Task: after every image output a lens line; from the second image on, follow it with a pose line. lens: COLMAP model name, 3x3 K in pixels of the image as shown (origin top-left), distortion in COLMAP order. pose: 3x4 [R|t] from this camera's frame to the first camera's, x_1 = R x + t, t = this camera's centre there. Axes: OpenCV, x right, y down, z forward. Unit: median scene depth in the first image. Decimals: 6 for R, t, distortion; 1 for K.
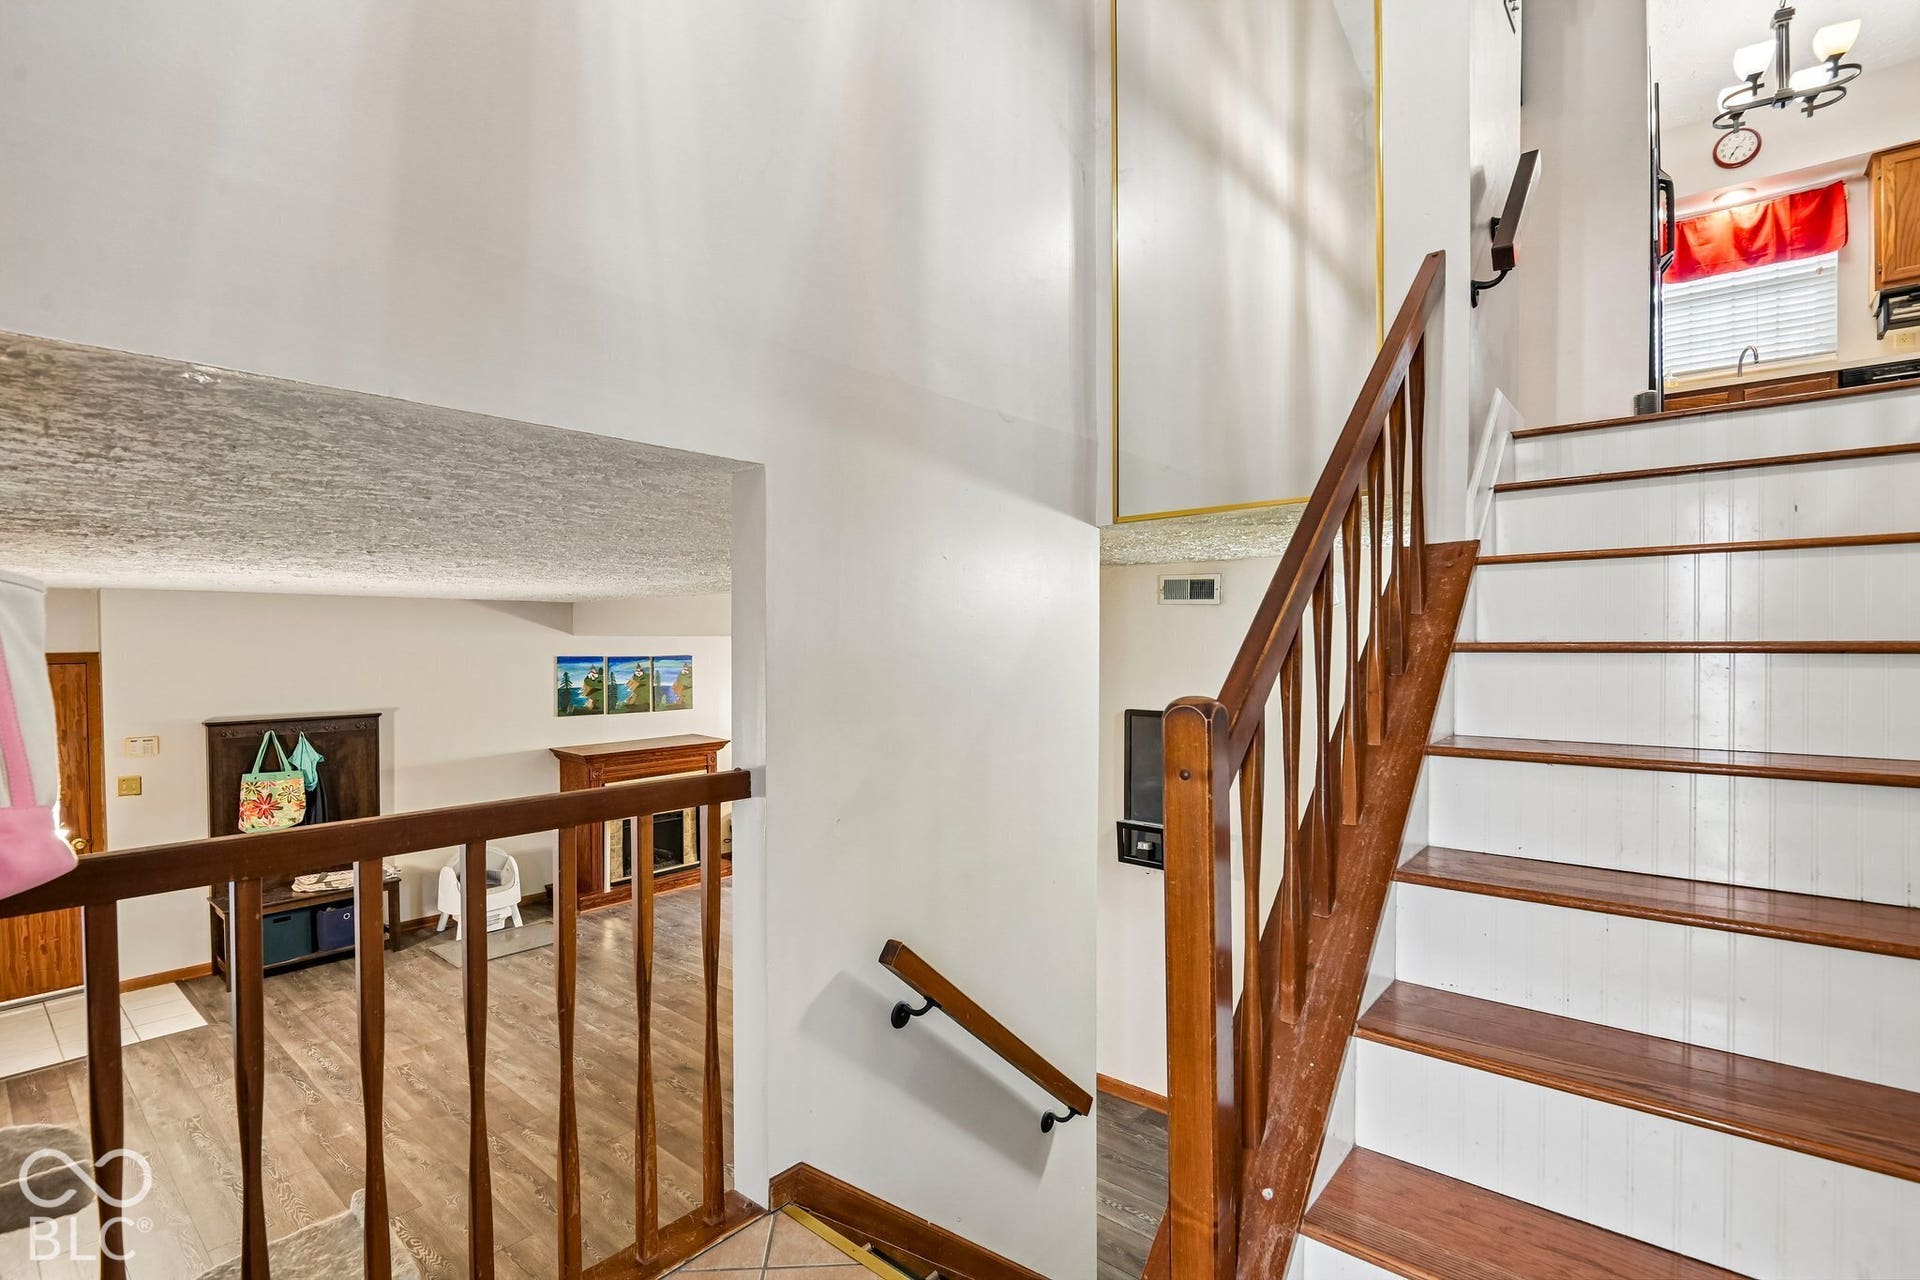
lens RADIAL K [[890.4, 0, 952.6], [0, 890.4, 658.6], [0, 0, 1]] dist [-0.015334, -0.001555]
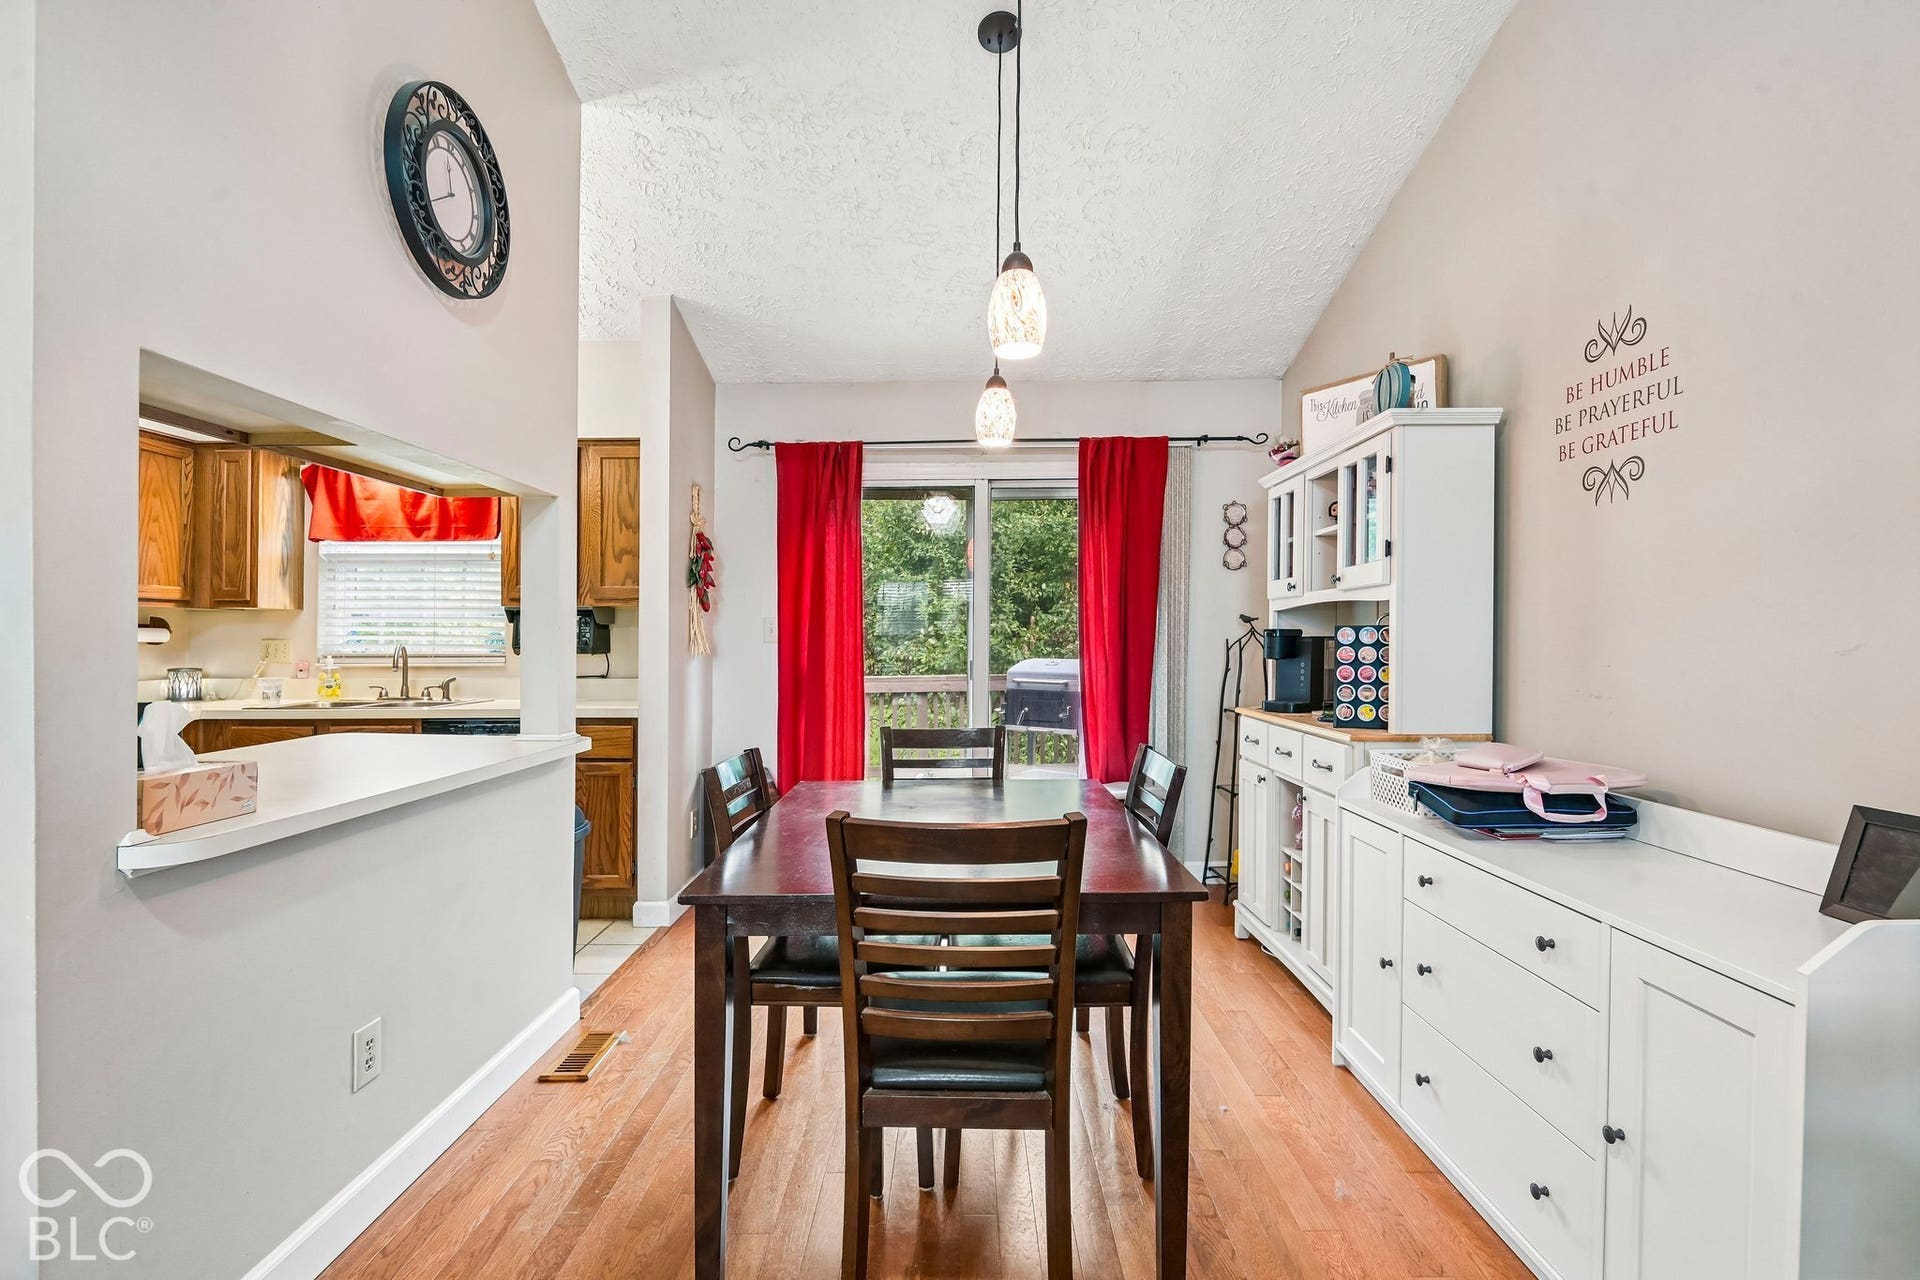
lens RADIAL K [[890.4, 0, 952.6], [0, 890.4, 658.6], [0, 0, 1]] dist [-0.015334, -0.001555]
pose [[0.761495, -0.012359, 0.648053, 0.831180], [0.010686, 0.999922, 0.006512, -0.371538], [-0.648083, 0.001966, 0.761567, 0.079094]]
